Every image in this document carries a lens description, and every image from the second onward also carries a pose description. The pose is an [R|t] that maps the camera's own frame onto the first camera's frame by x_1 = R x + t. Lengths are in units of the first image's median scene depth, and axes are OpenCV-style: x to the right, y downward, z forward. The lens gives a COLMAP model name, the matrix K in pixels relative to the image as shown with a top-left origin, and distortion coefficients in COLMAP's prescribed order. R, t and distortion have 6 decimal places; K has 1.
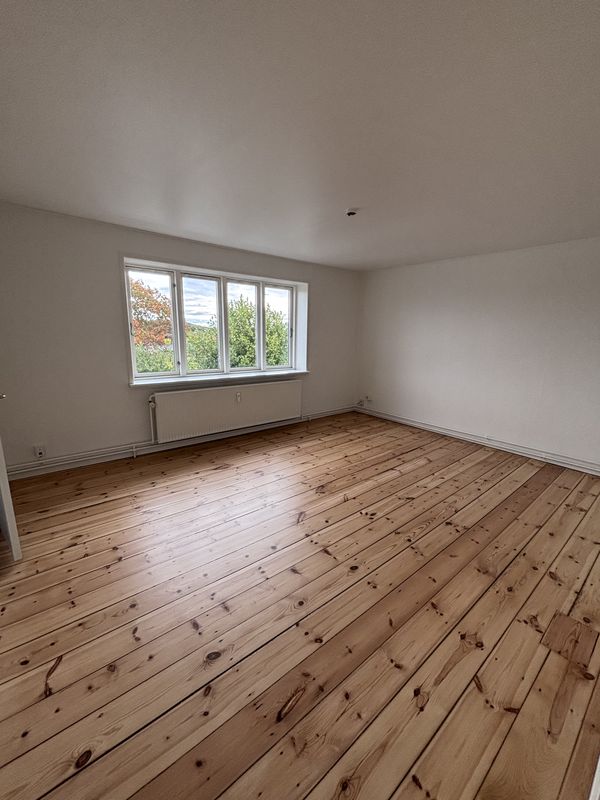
lens RADIAL K [[323.5, 0, 300.0], [0, 323.5, 400.0], [0, 0, 1]] dist [-0.000442, -0.000214]
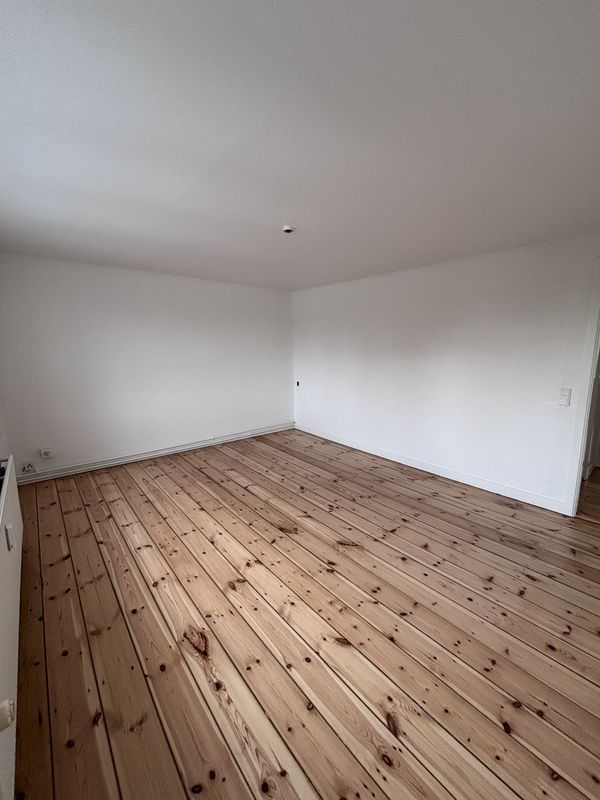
lens RADIAL K [[323.5, 0, 300.0], [0, 323.5, 400.0], [0, 0, 1]] dist [-0.000442, -0.000214]
pose [[-0.011054, -0.186750, 0.982345, -0.680128], [0.216287, 0.958702, 0.184689, -0.202172], [-0.976267, 0.214510, 0.029794, 0.803056]]
